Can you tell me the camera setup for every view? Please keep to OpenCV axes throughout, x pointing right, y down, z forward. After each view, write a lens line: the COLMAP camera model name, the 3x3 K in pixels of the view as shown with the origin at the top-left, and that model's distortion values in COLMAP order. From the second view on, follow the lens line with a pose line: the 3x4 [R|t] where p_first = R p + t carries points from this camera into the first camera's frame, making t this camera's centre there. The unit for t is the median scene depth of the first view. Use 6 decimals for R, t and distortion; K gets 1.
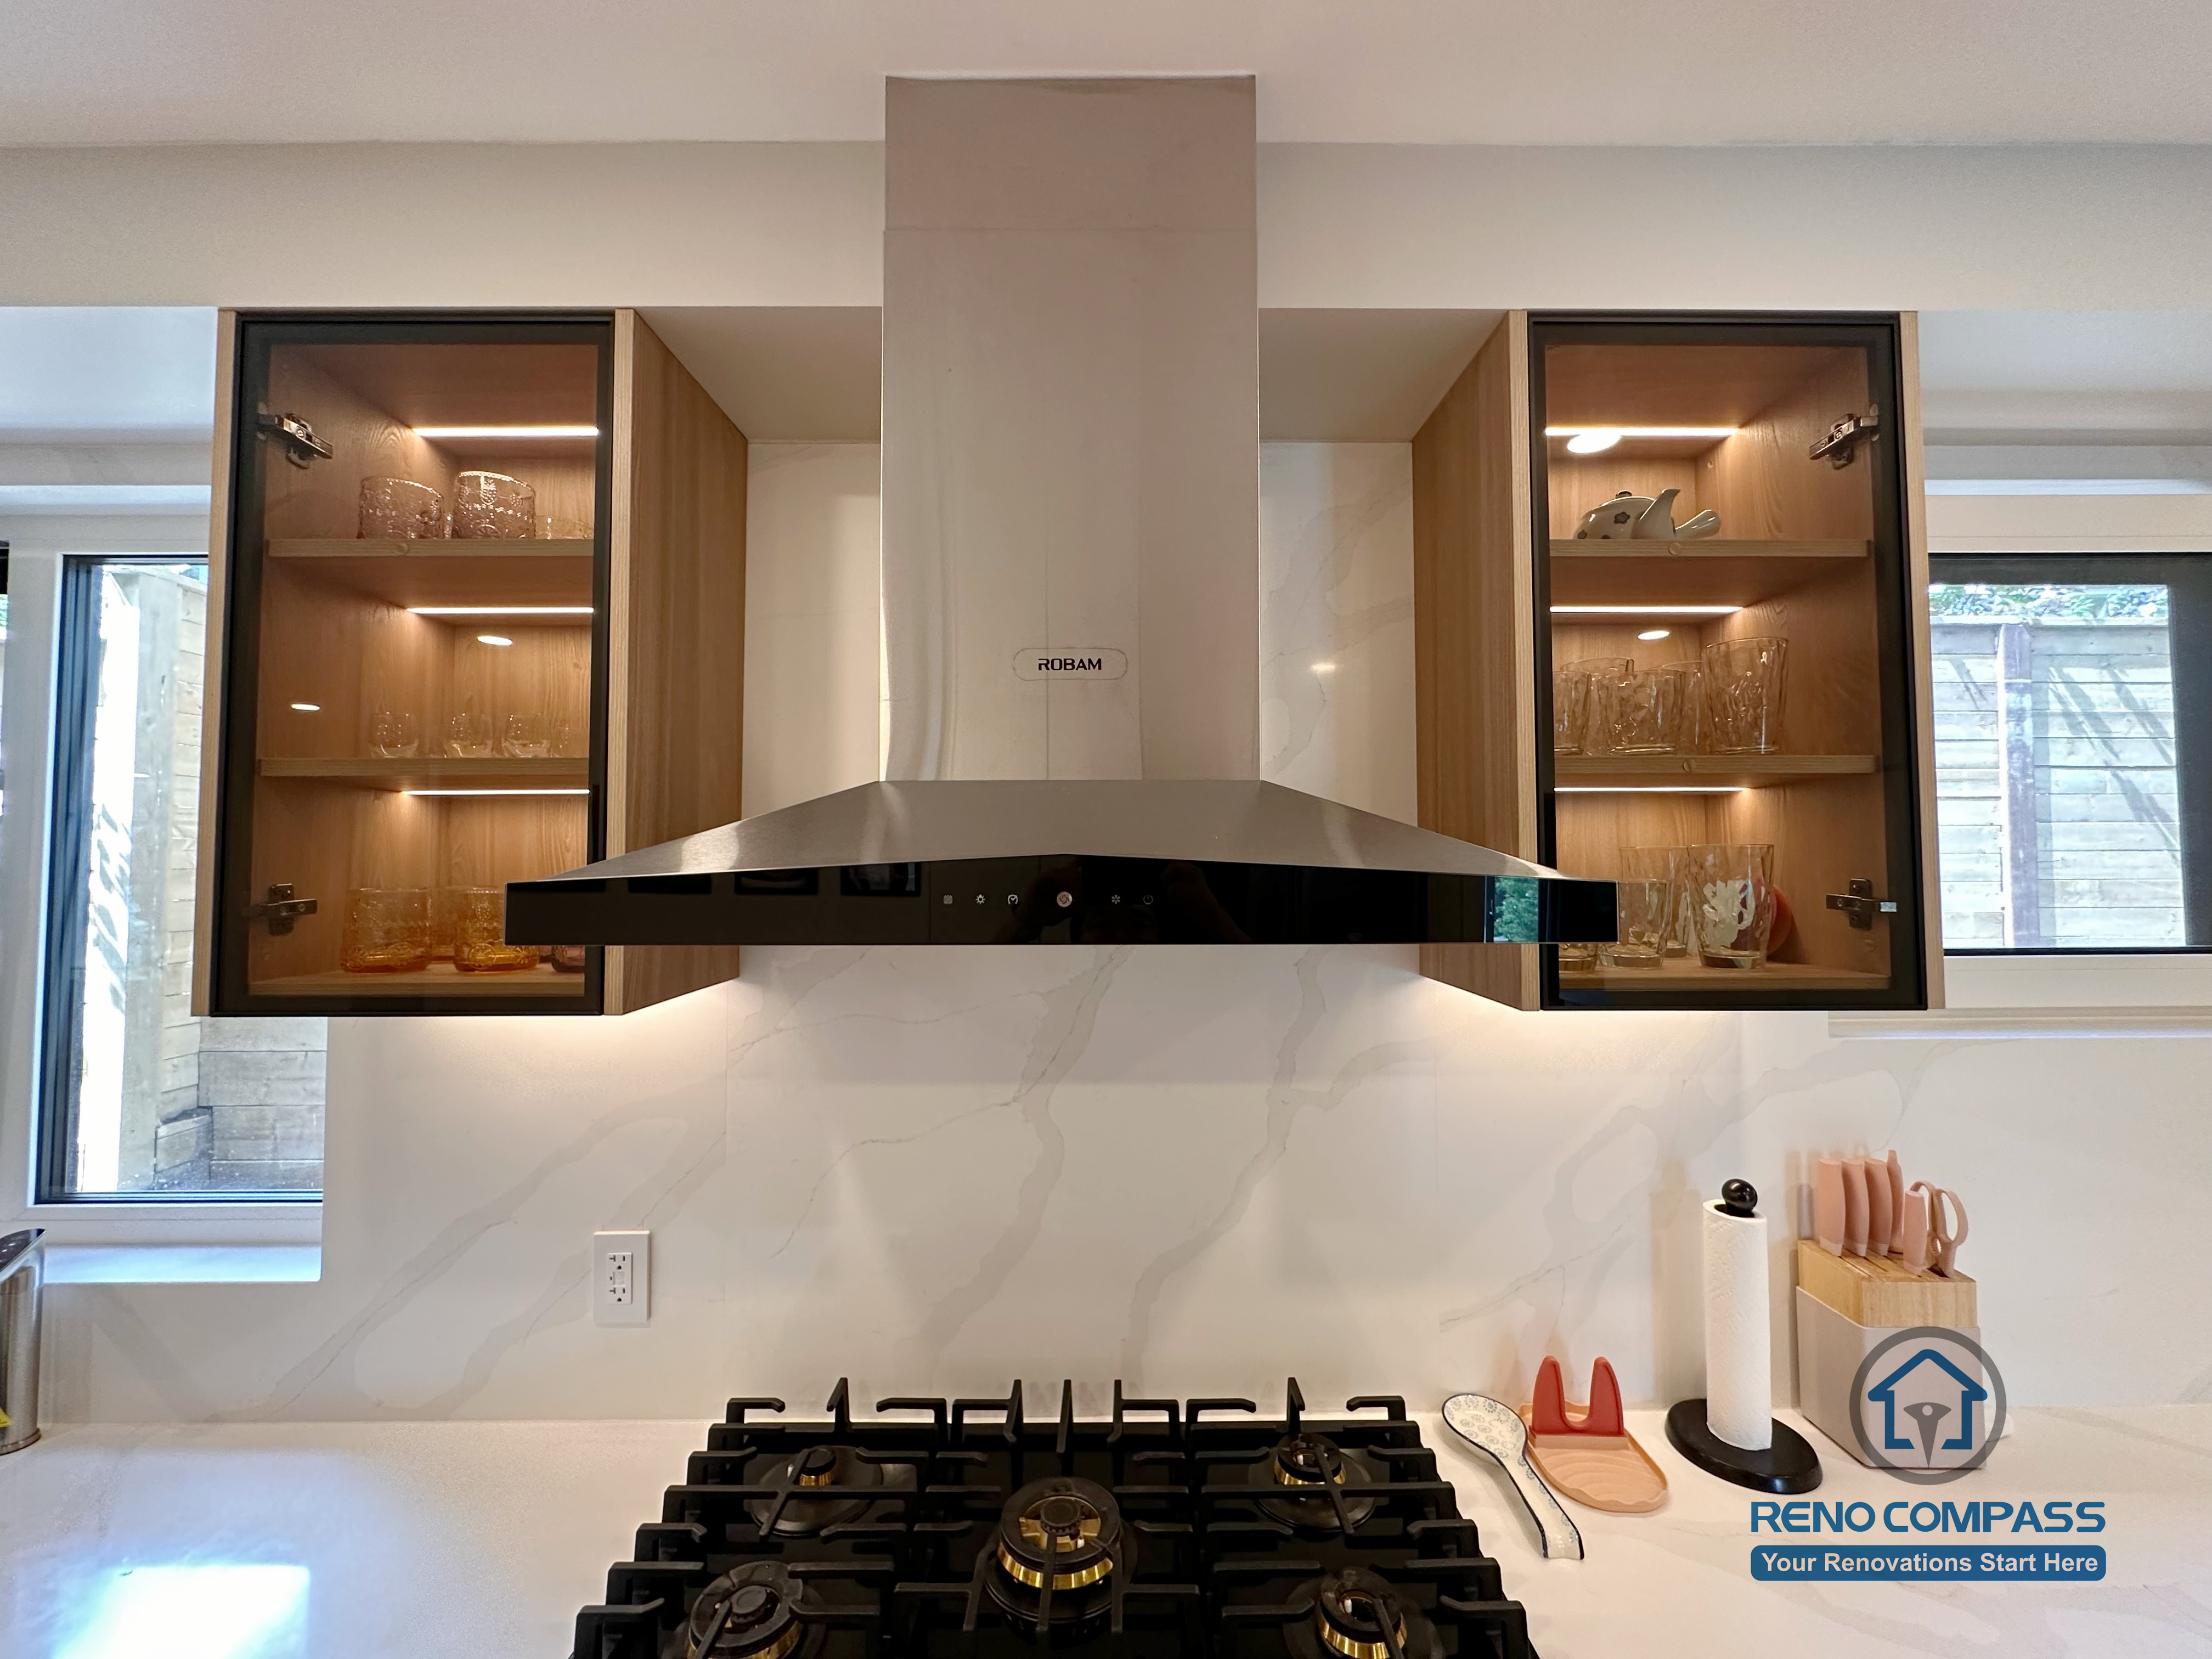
lens RADIAL K [[887.8, 0, 1106.0], [0, 887.8, 829.5], [0, 0, 1]] dist [-0.003010, 0.000569]
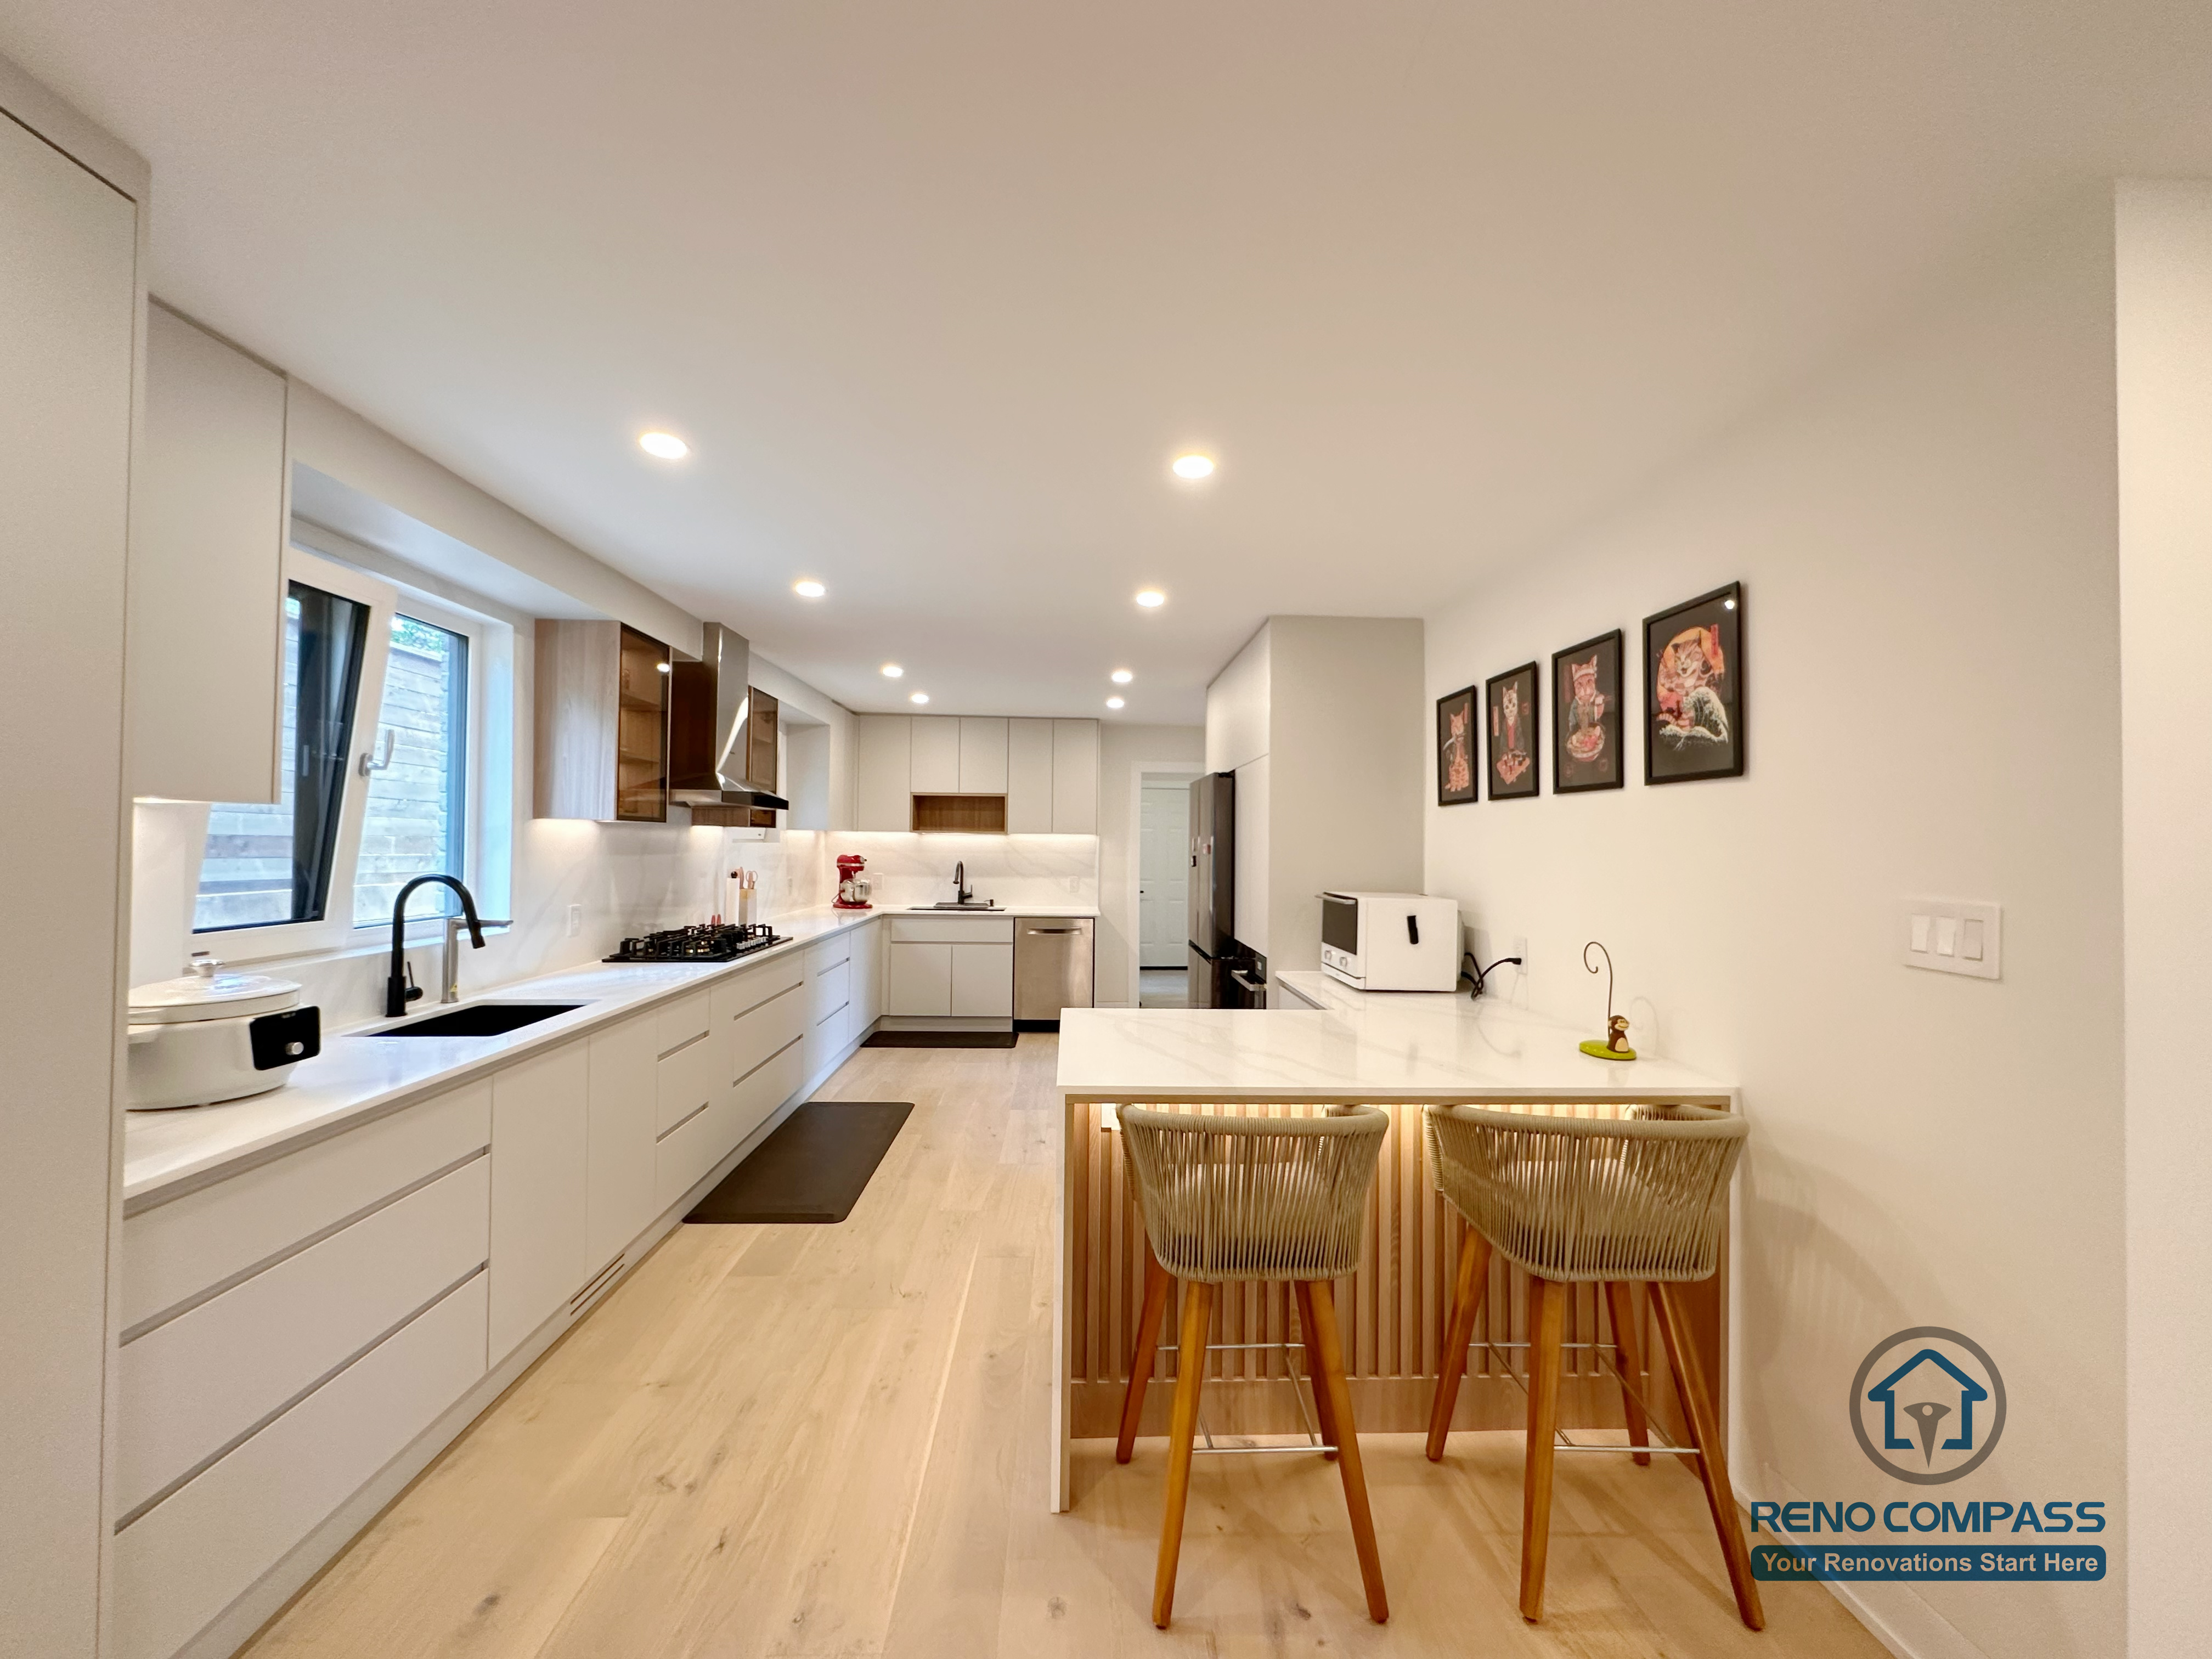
lens RADIAL K [[882.9, 0, 1110.4], [0, 882.9, 825.5], [0, 0, 1]] dist [0.000467, 0.000155]
pose [[-0.037349, 0.020901, 0.999084, -3.748729], [-0.051449, 0.998415, -0.022810, 0.166609], [-0.997977, -0.052254, -0.036215, -0.711911]]
